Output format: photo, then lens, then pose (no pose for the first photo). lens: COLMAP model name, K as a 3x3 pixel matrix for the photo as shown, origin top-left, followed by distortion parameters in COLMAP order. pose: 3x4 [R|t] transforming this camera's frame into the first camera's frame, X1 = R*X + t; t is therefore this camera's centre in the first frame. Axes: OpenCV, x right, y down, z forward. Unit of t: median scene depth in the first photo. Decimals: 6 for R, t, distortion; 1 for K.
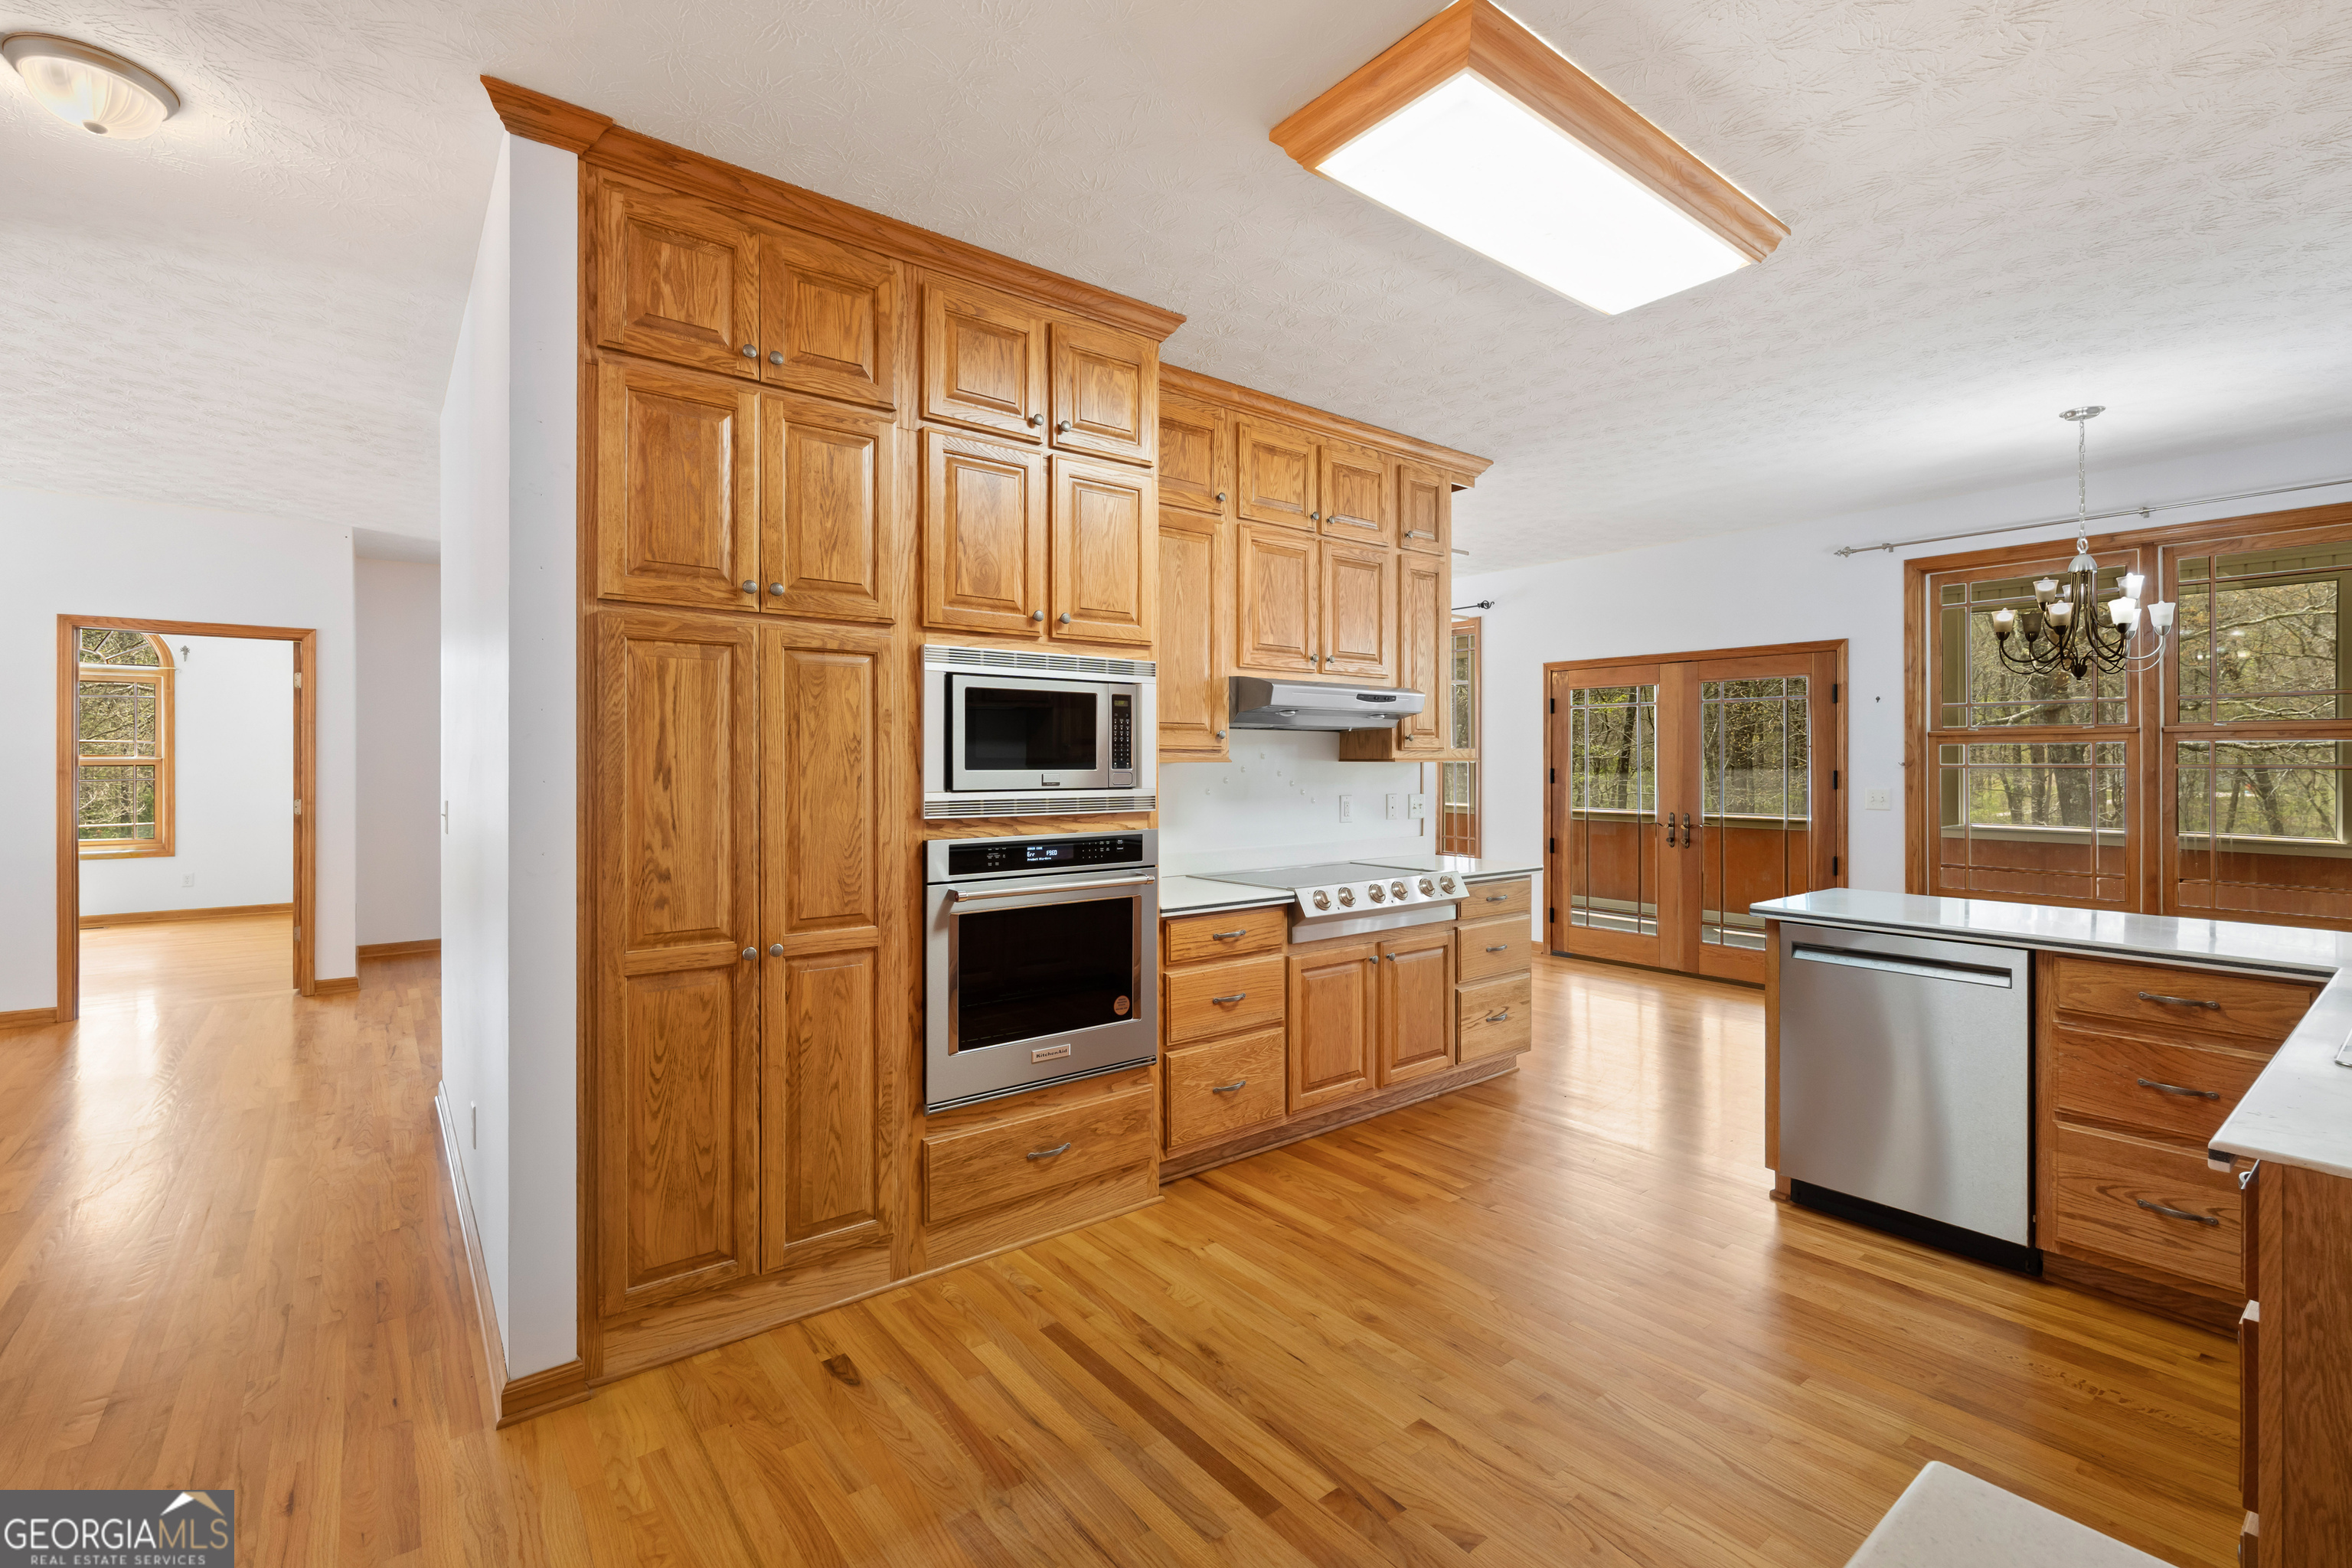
lens RADIAL K [[1033.8, 0, 1171.0], [0, 1033.8, 763.4], [0, 0, 1]] dist [-0.000261, -0.000006]
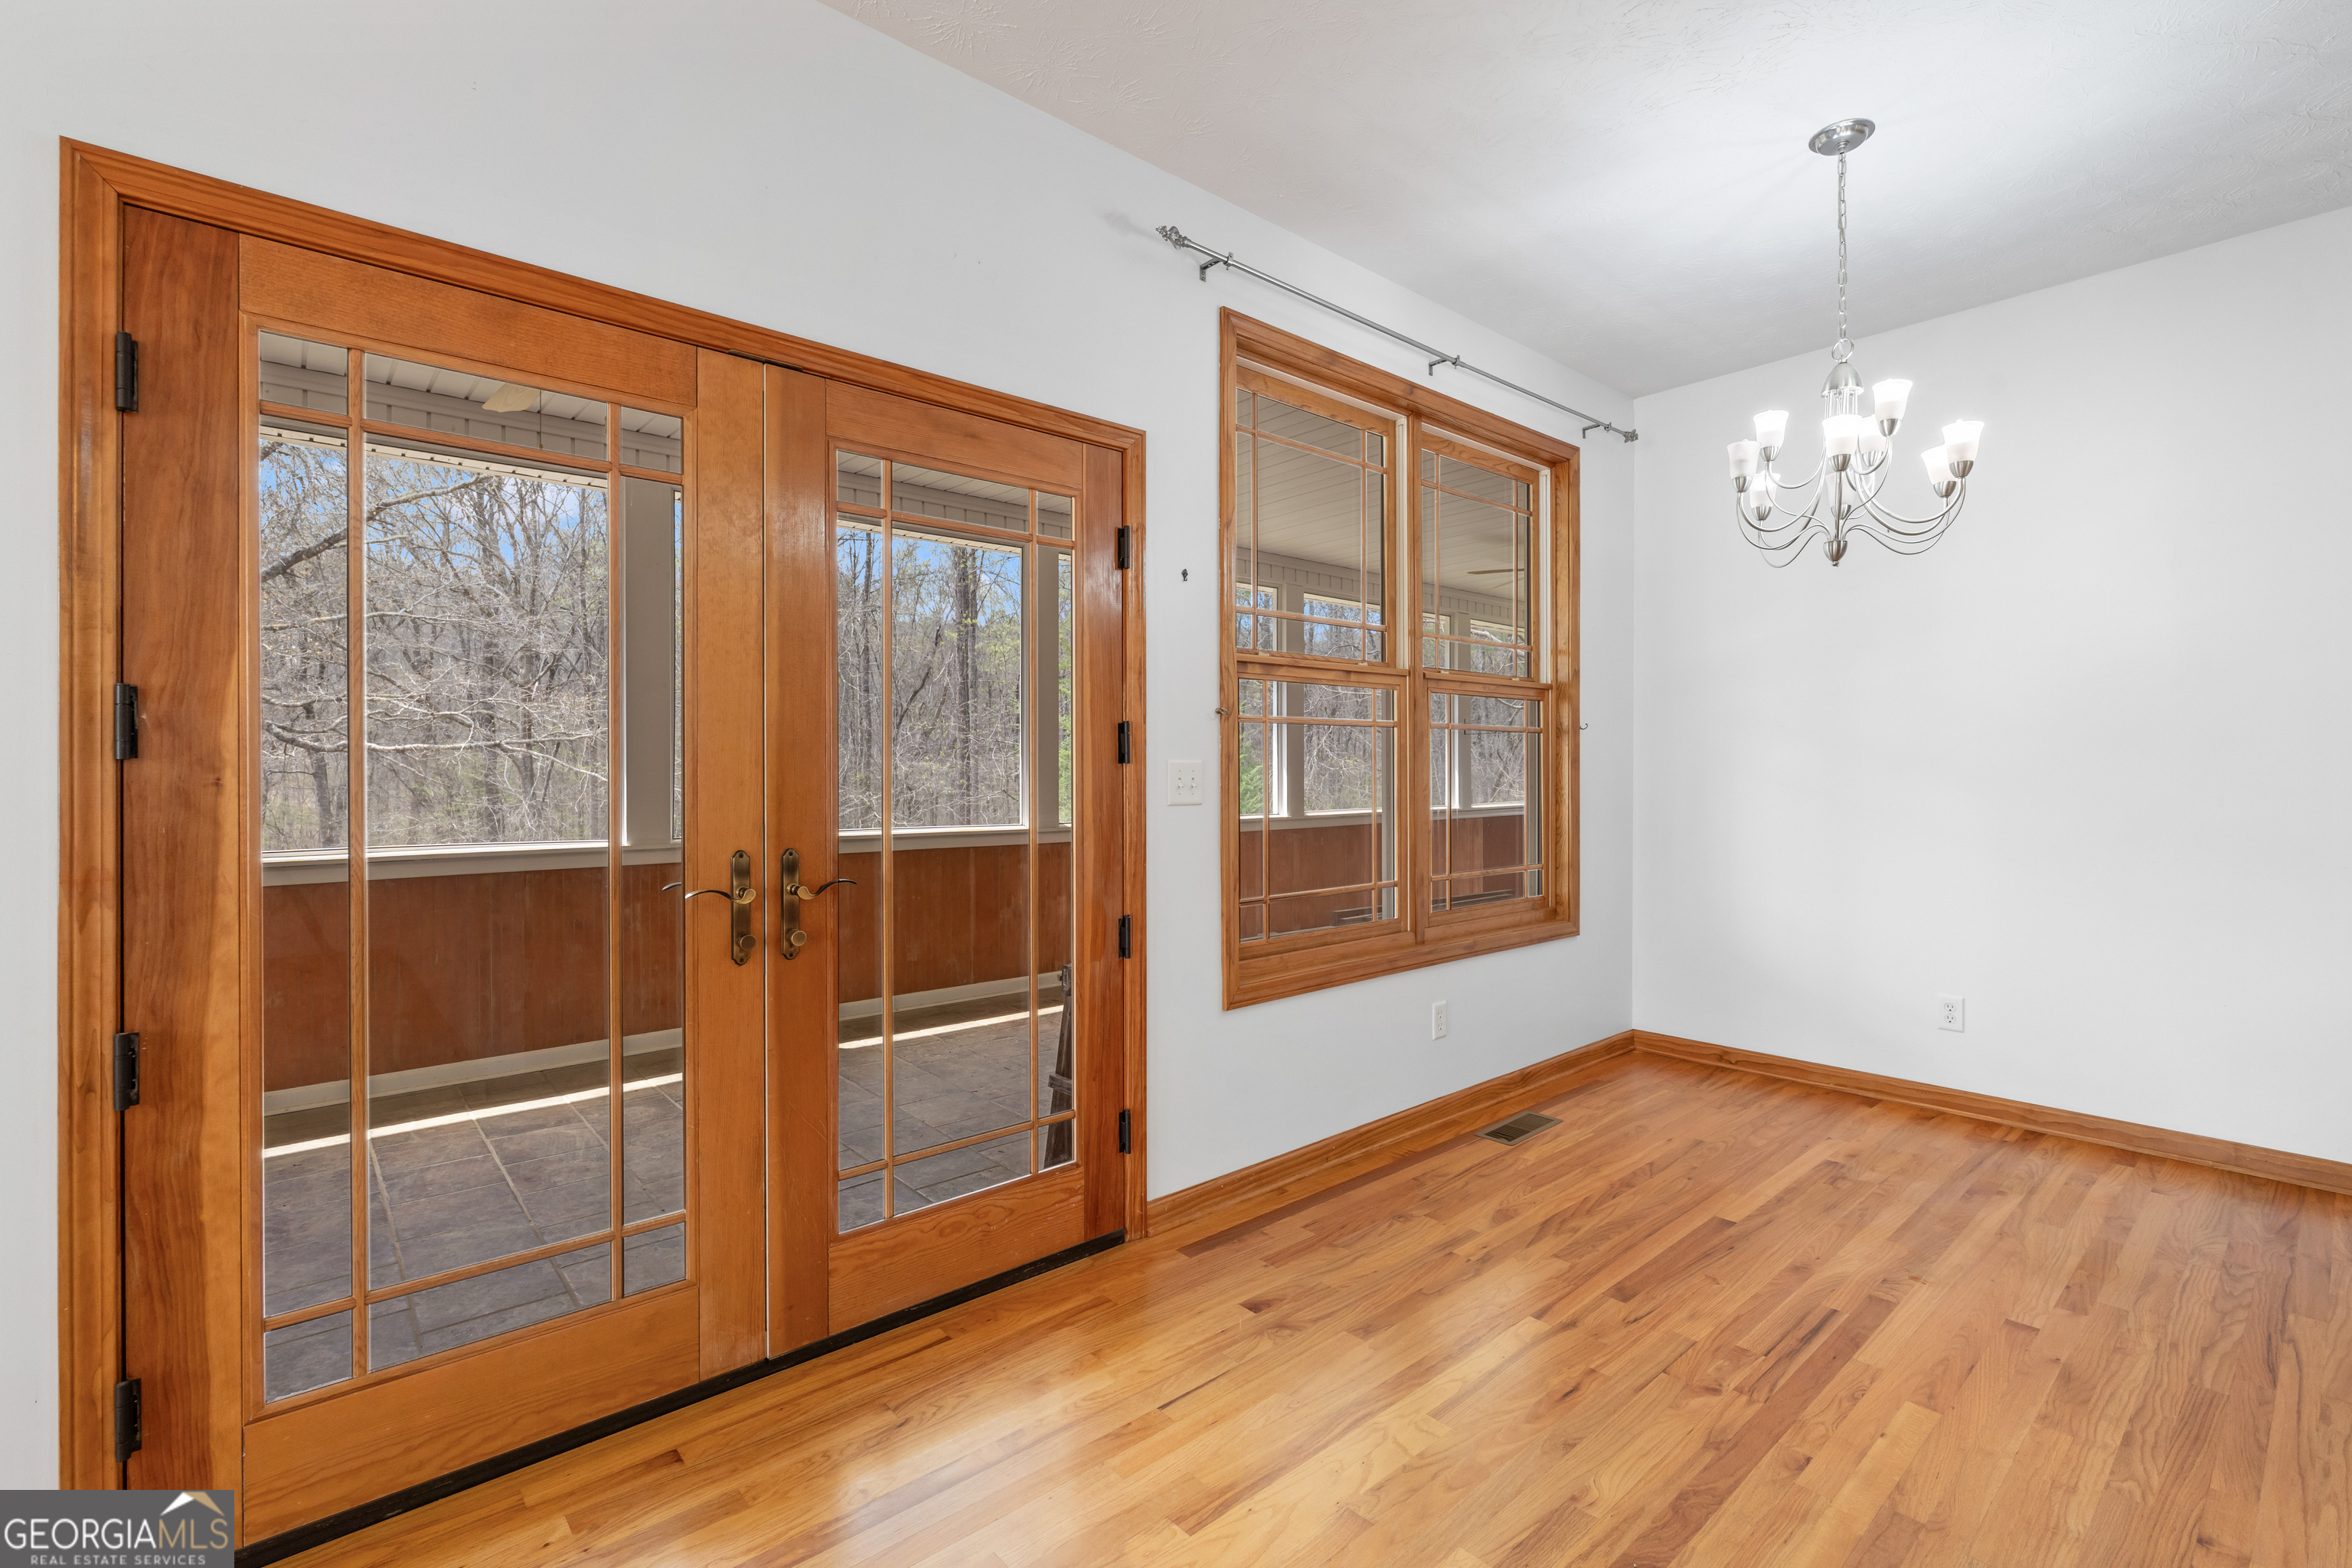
lens RADIAL K [[1033.8, 0, 1171.0], [0, 1033.8, 763.4], [0, 0, 1]] dist [-0.000261, -0.000006]
pose [[-0.048218, 0.007767, 0.998807, 0.176049], [0.010448, 0.999919, -0.007272, 0.025983], [-0.998782, 0.010085, -0.048296, 0.900294]]
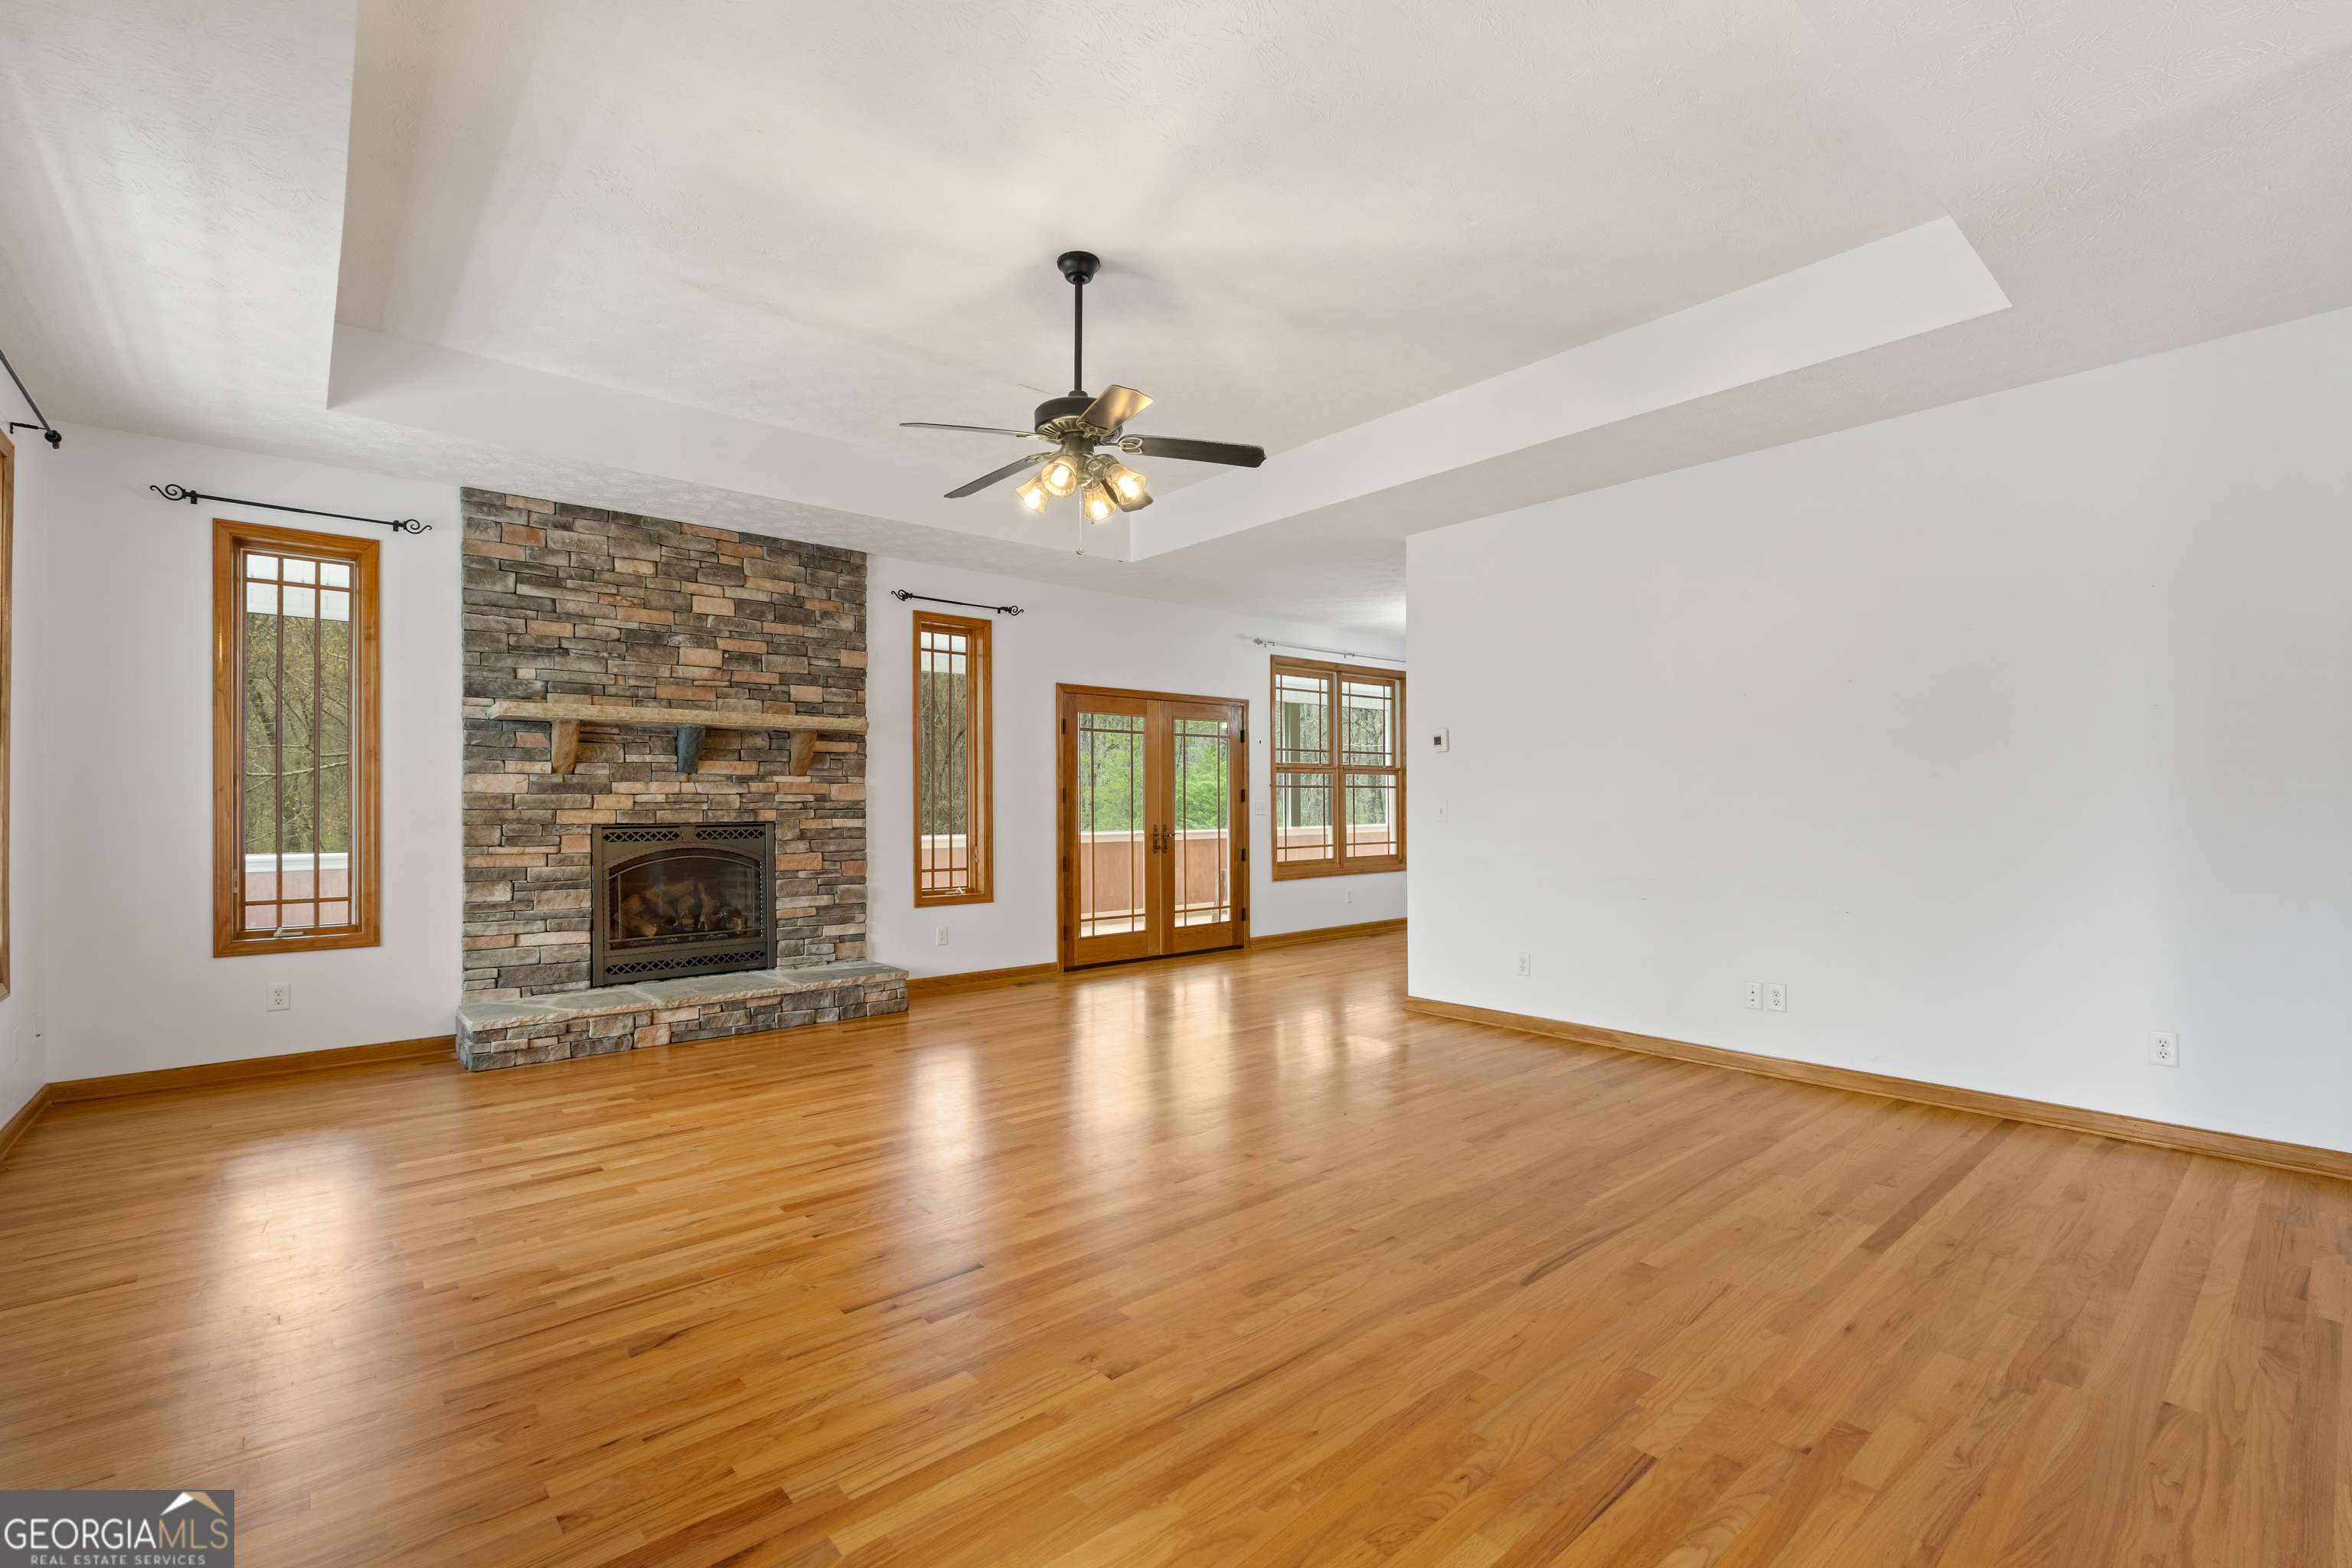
lens RADIAL K [[1041.2, 0, 1176.0], [0, 1041.2, 784.0], [0, 0, 1]] dist [-0.000818, 0.000145]
pose [[-0.052257, 0.012574, 0.998554, -0.742817], [0.011595, 0.999861, -0.011984, 0.014995], [-0.998566, 0.010952, -0.052396, 1.053745]]
